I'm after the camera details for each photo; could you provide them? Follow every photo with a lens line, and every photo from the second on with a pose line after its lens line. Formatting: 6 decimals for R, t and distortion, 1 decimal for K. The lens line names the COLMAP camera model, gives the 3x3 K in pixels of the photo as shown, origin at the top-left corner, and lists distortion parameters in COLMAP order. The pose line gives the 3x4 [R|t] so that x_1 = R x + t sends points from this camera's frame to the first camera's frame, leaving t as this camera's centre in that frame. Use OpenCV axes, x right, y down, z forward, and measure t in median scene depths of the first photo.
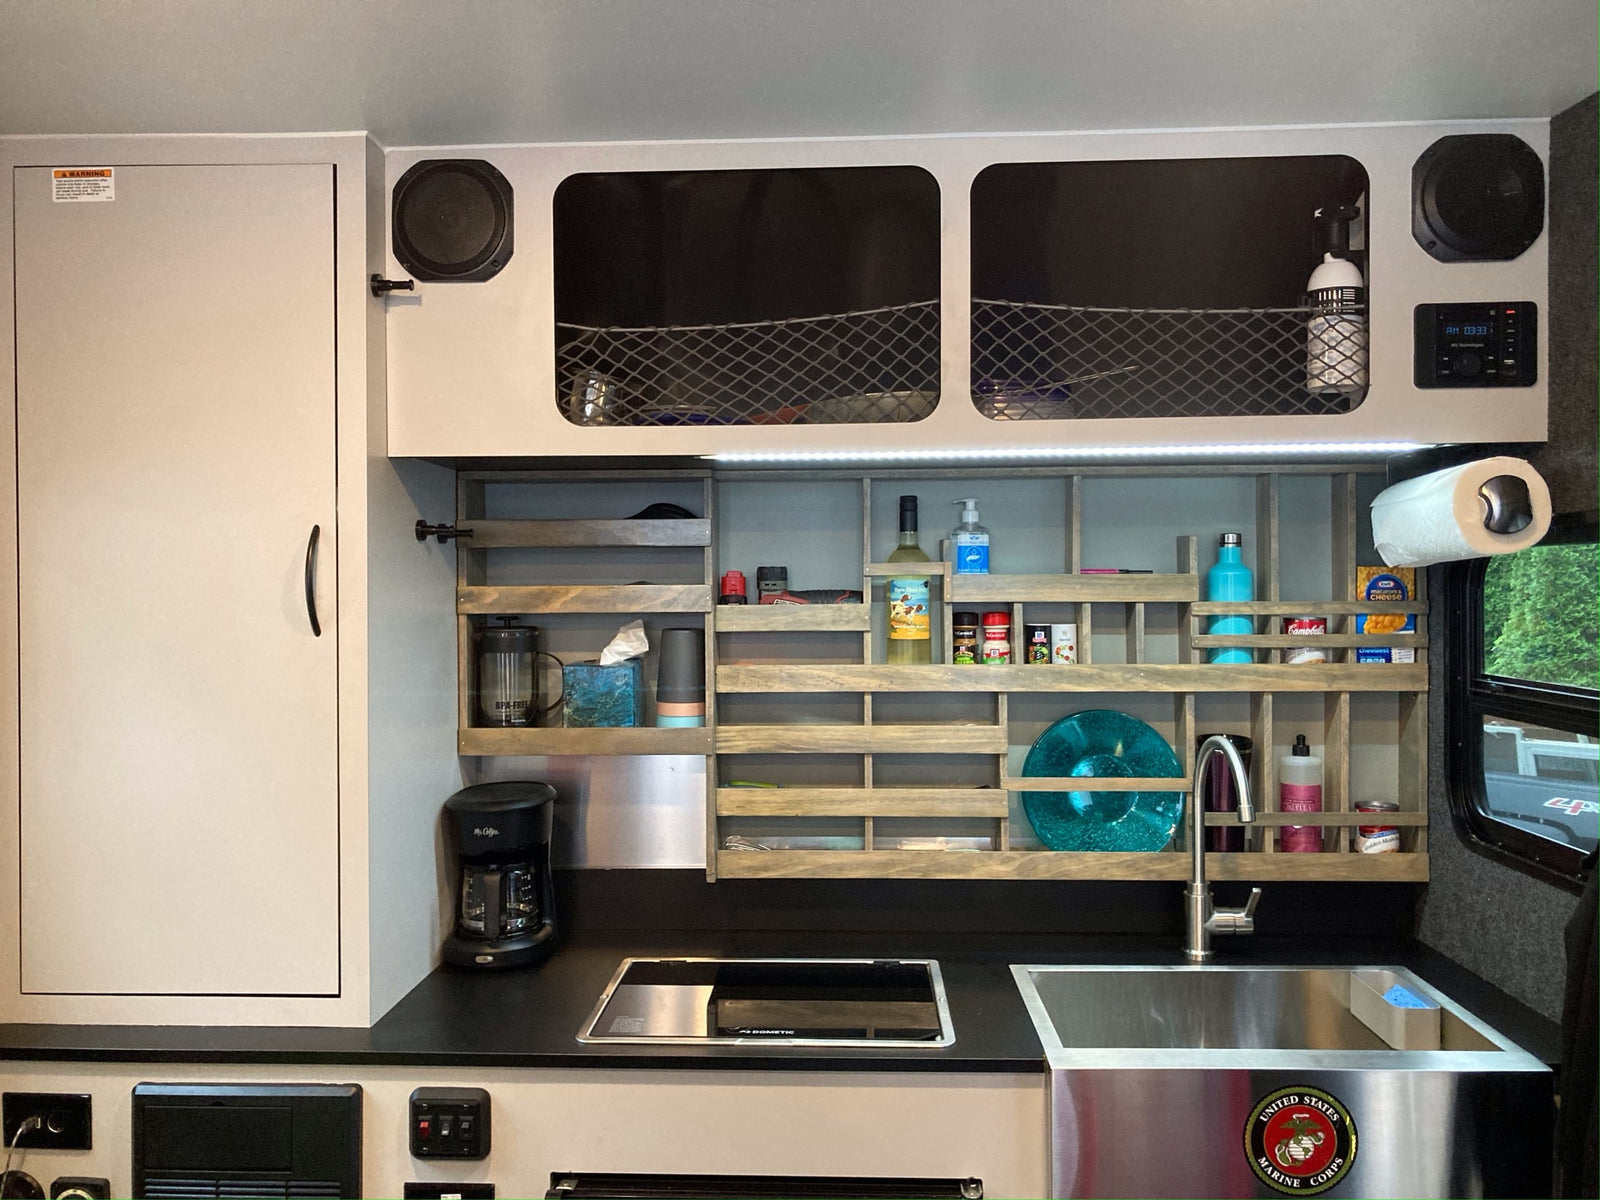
lens RADIAL K [[1312.1, 0, 795.5], [0, 1312.1, 581.5], [0, 0, 1]] dist [0.038933, -0.036674]
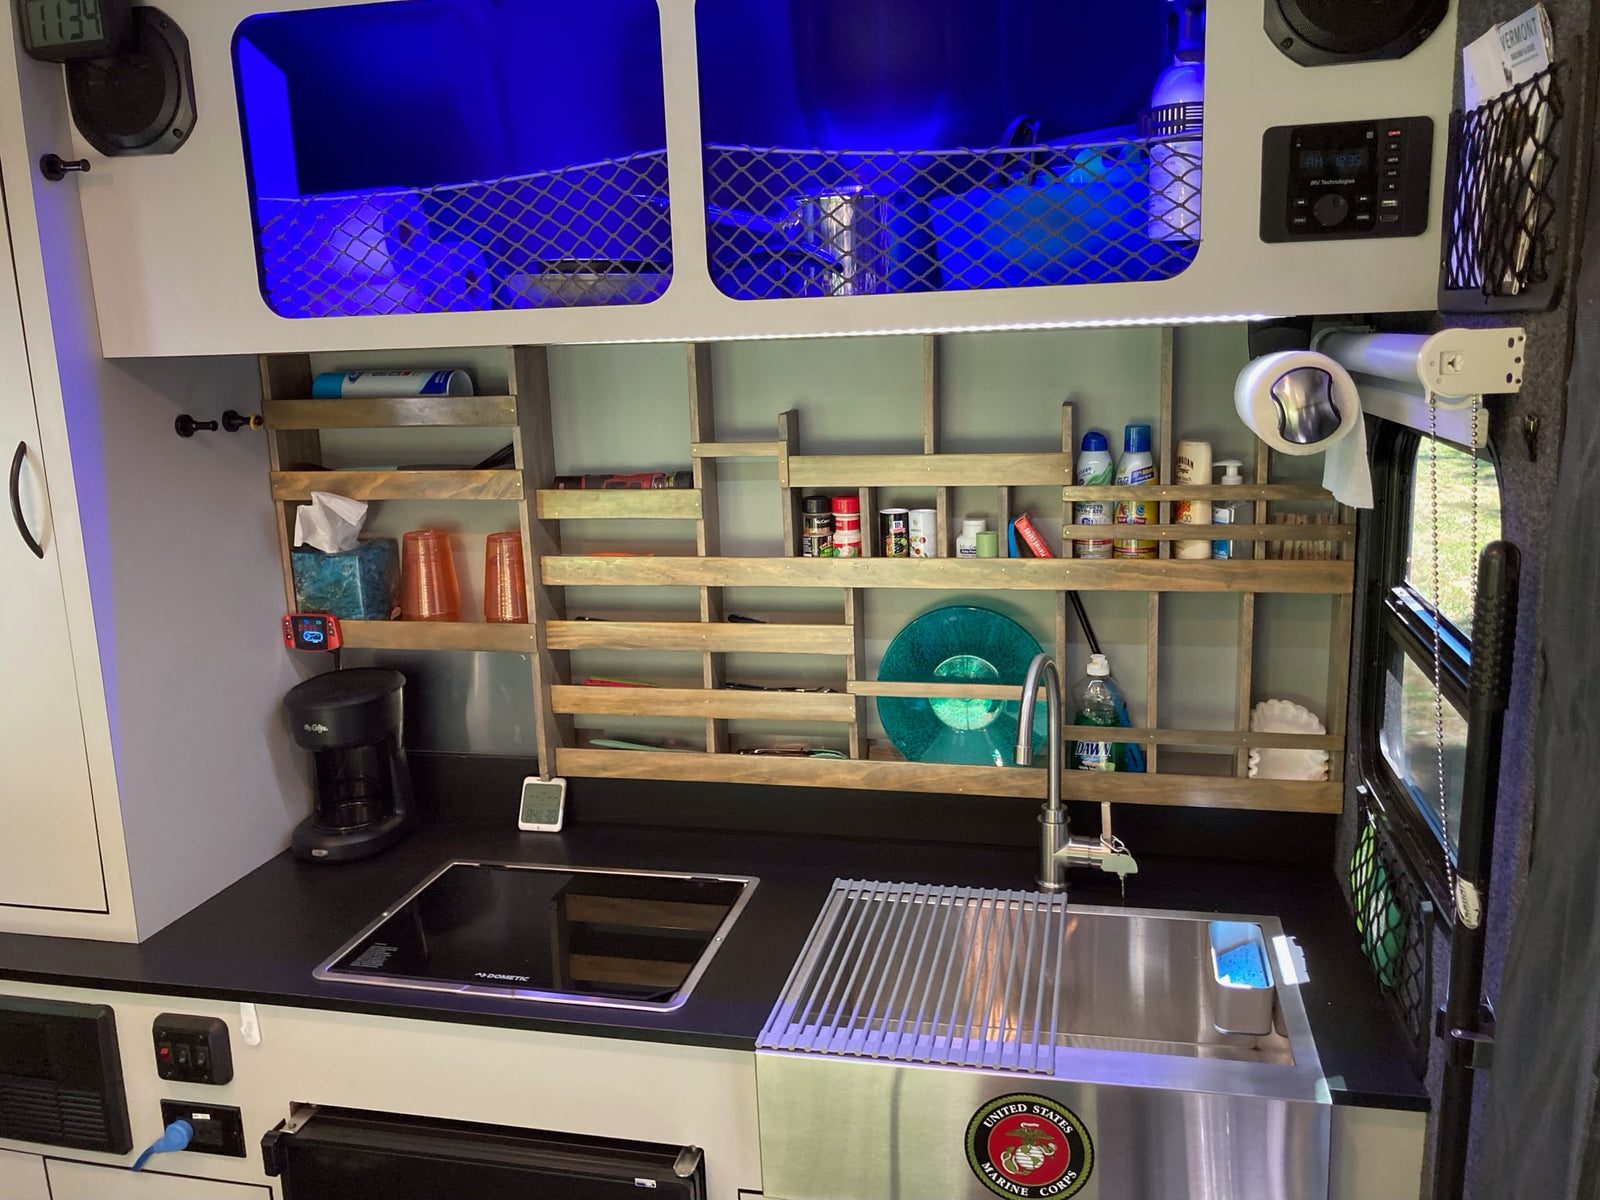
lens RADIAL K [[1312.1, 0, 814.5], [0, 1312.1, 585.9], [0, 0, 1]] dist [0.038933, -0.036674]
pose [[0.983075, 0.010115, -0.182927, 0.339881], [0.026270, 0.980373, 0.195392, -0.102758], [0.181313, -0.196890, 0.963514, 0.172387]]
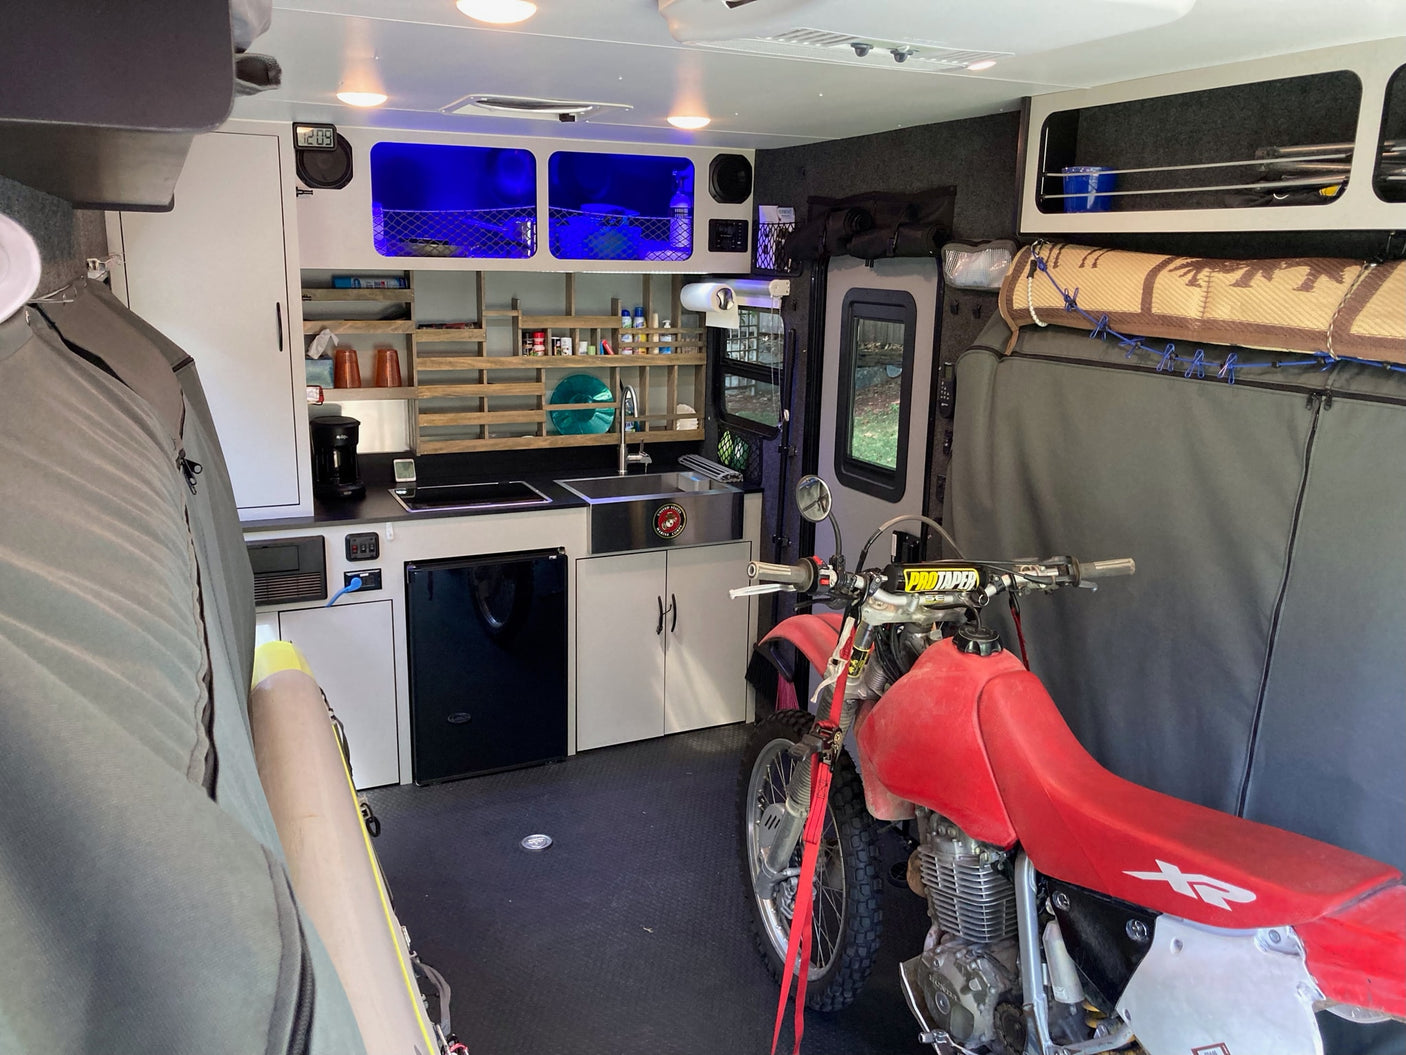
lens RADIAL K [[1153.0, 0, 708.0], [0, 1153.0, 507.3], [0, 0, 1]] dist [0.038933, -0.036674]
pose [[0.886131, -0.077726, 0.456870, -0.605760], [-0.024213, 0.976724, 0.213131, -0.132216], [-0.462802, -0.199924, 0.863623, -1.061703]]
